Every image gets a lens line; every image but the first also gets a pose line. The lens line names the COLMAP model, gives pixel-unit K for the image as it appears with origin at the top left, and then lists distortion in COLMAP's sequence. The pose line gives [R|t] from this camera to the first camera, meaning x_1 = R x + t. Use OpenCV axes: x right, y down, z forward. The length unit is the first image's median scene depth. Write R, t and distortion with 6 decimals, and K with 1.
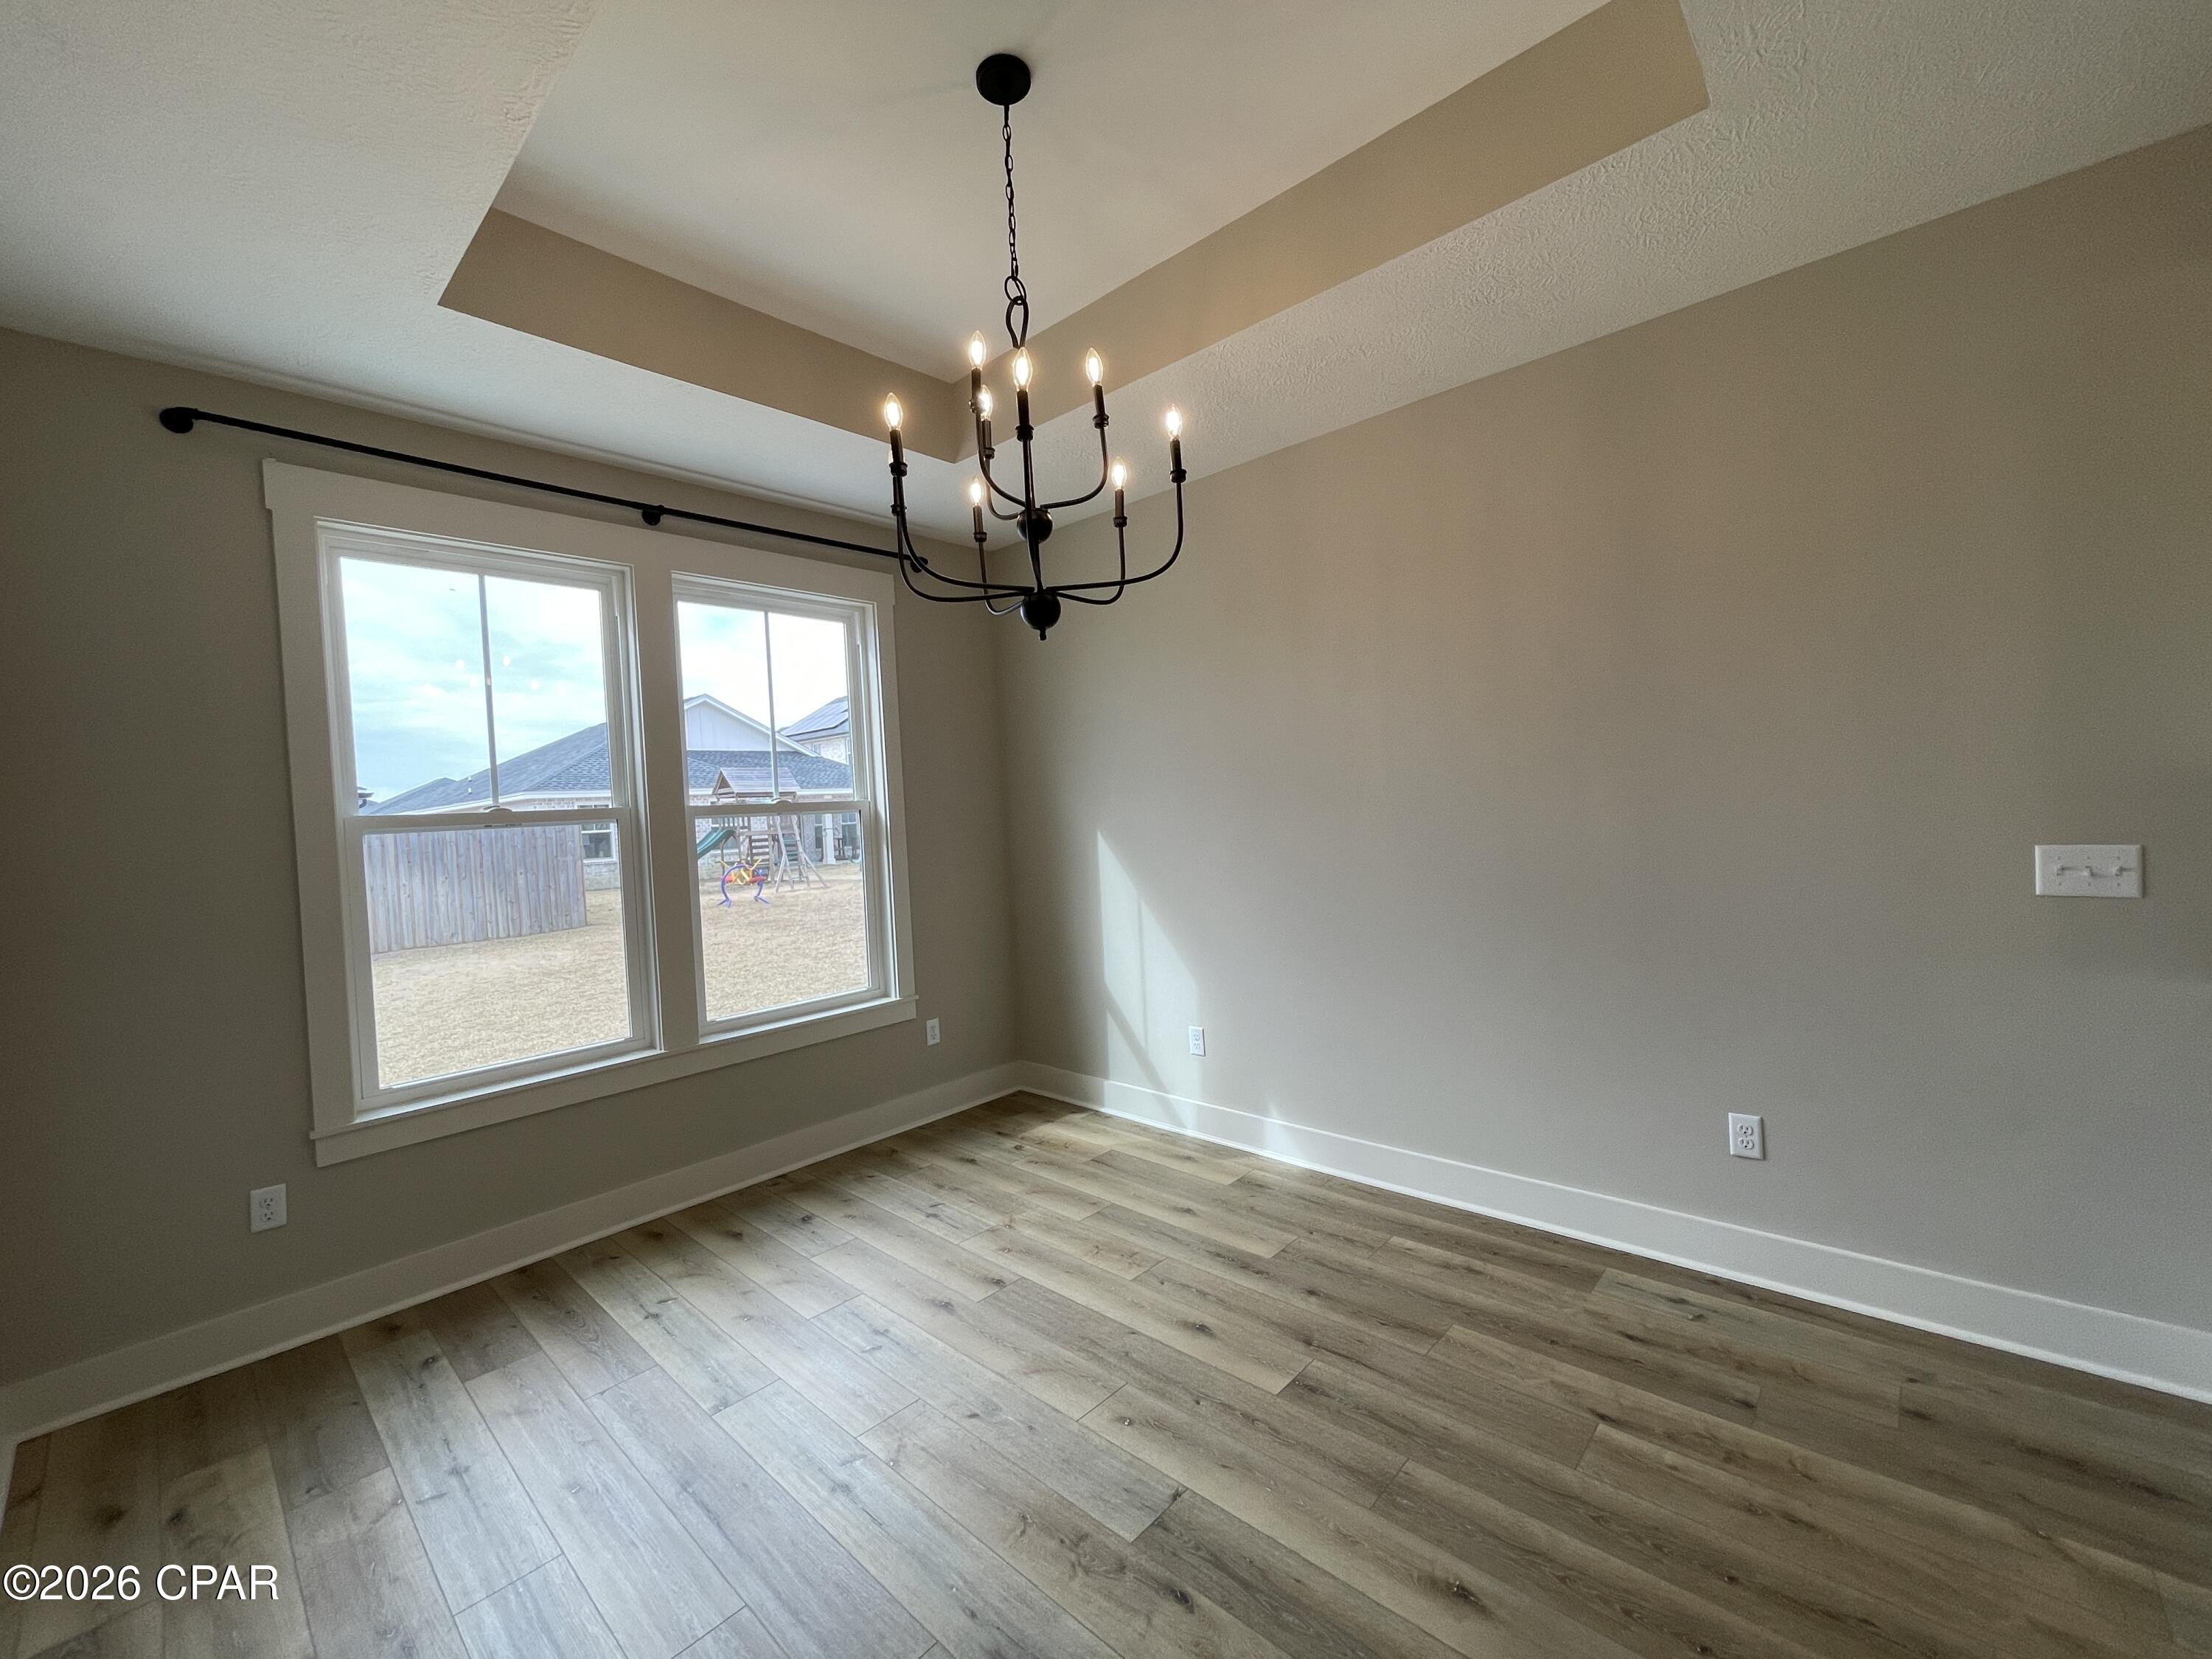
lens RADIAL K [[897.3, 0, 1108.4], [0, 897.3, 829.2], [0, 0, 1]] dist [0.001122, 0.000294]
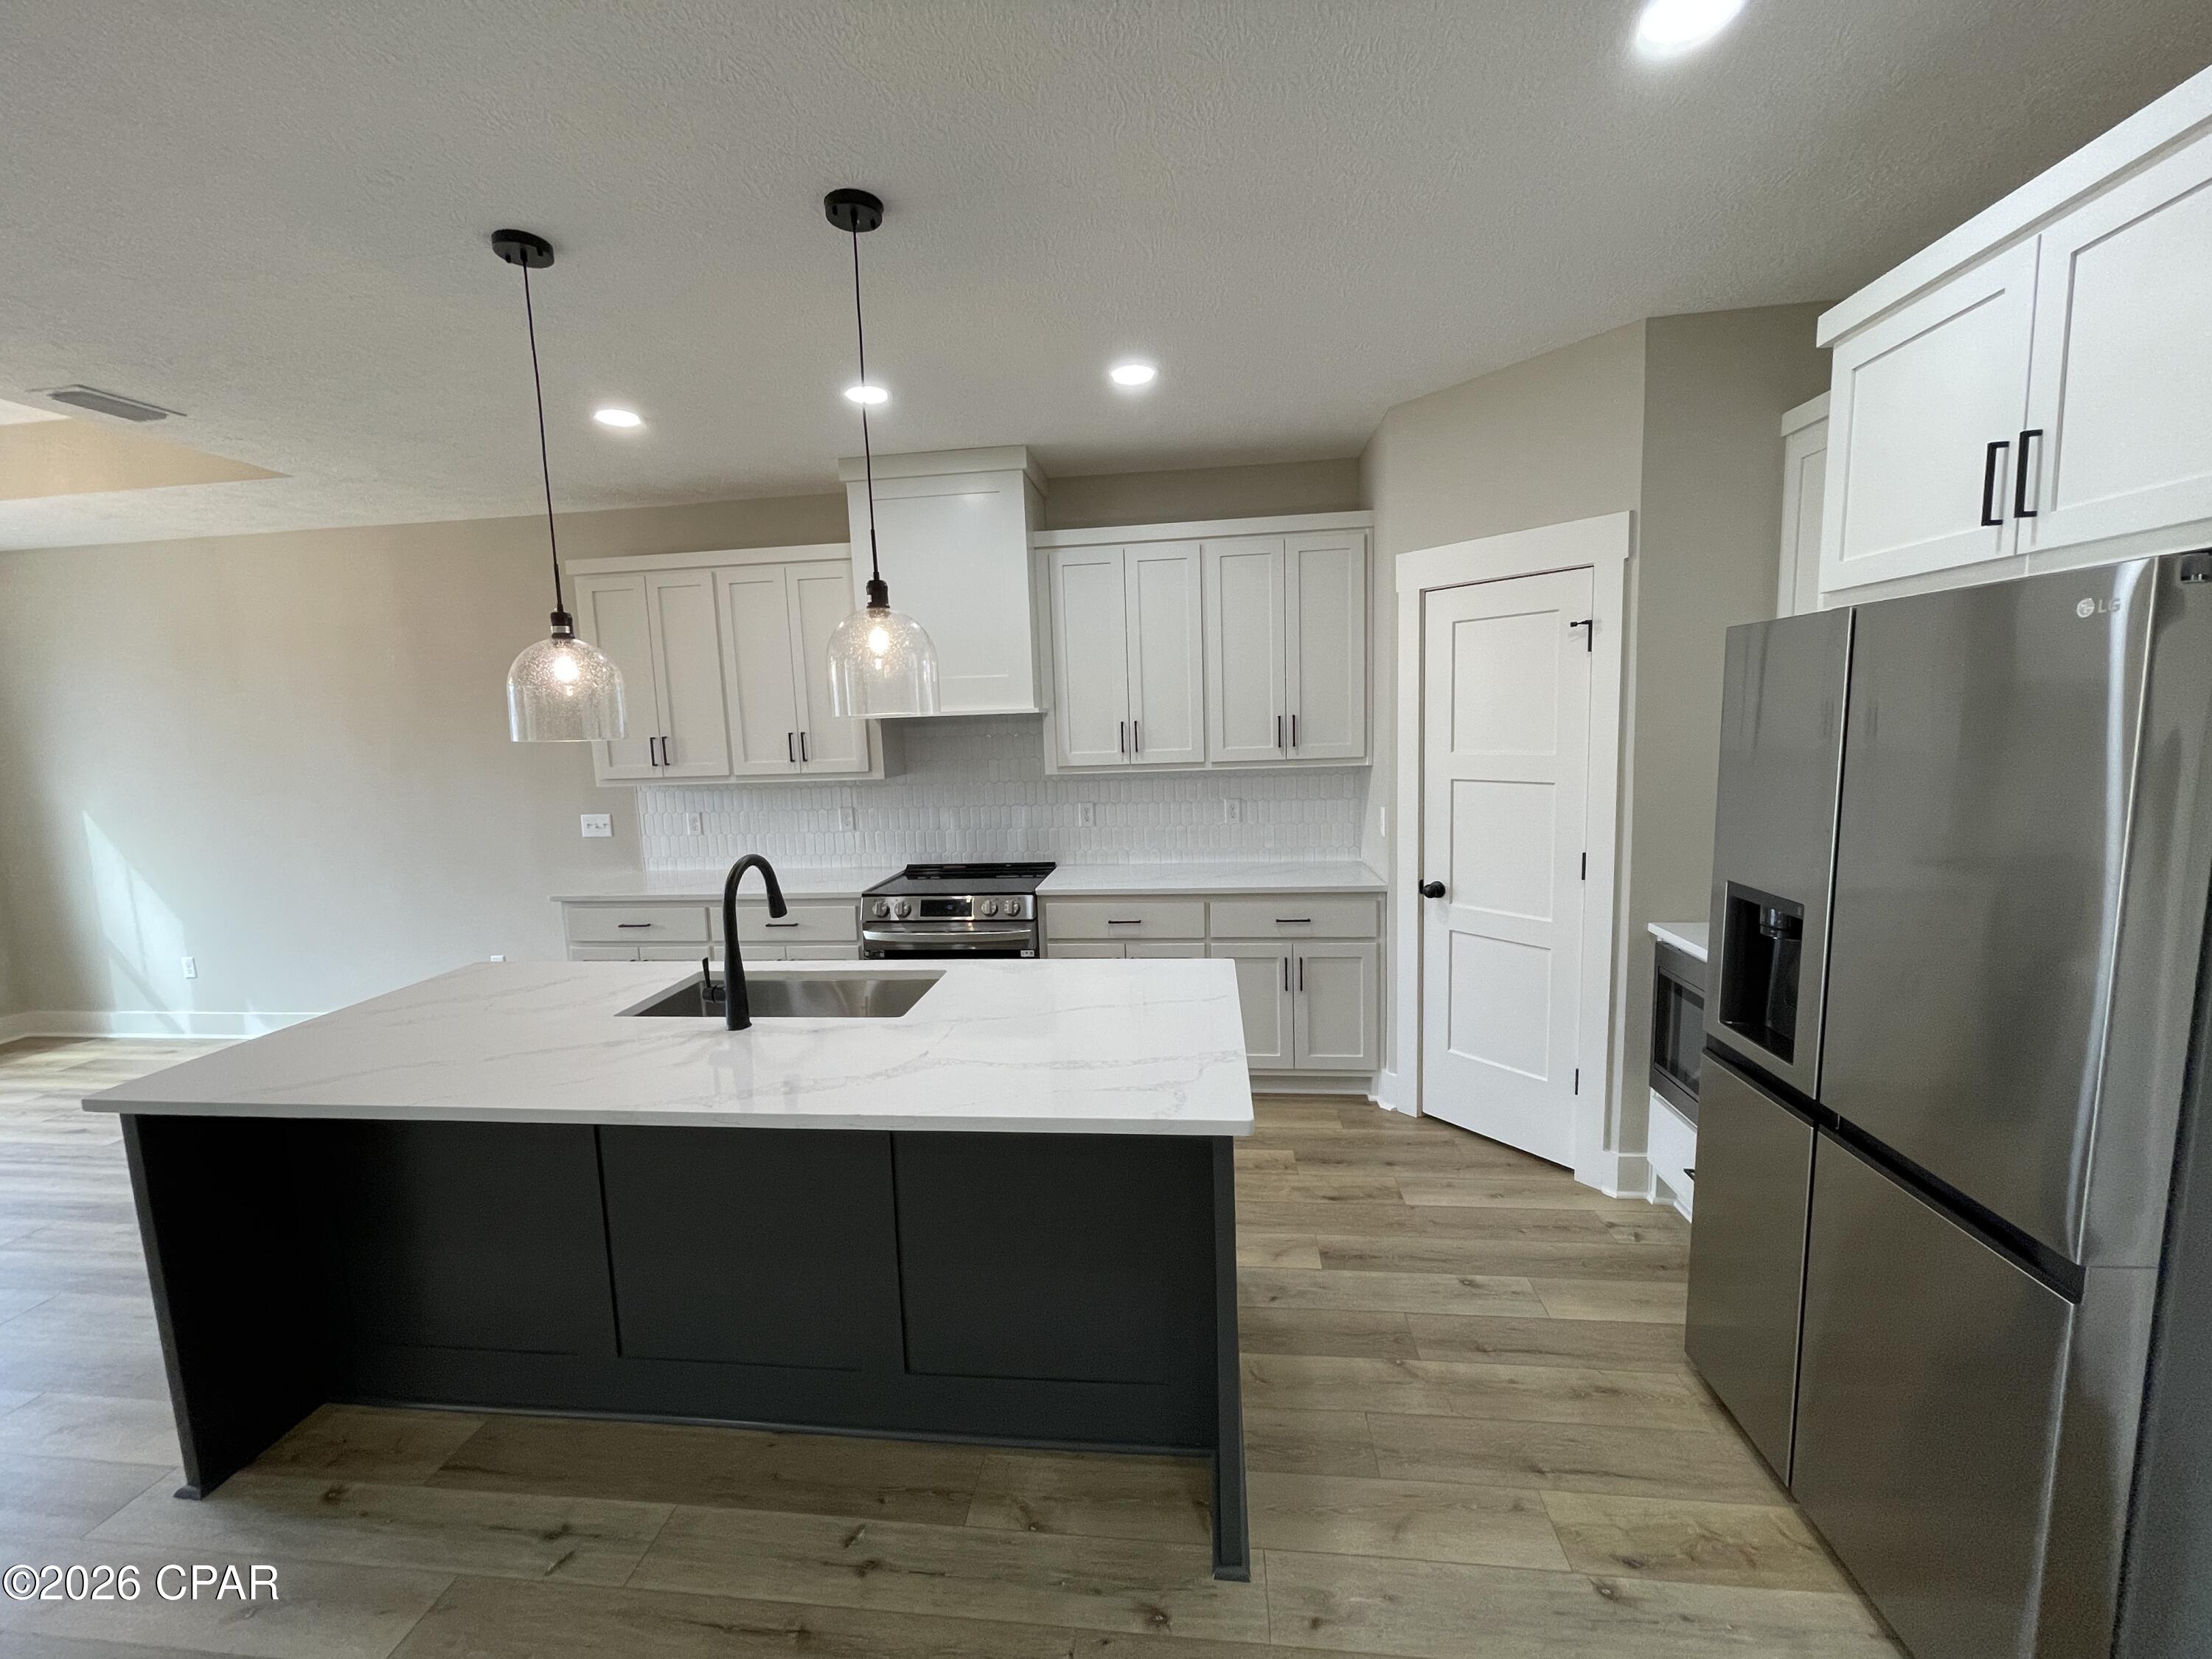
lens RADIAL K [[897.4, 0, 1095.1], [0, 897.4, 827.1], [0, 0, 1]] dist [0.004880, -0.004090]
pose [[0.813798, -0.050407, 0.578957, 0.499604], [0.009531, 0.997255, 0.073429, -0.065043], [-0.581069, -0.054239, 0.812045, -0.977334]]
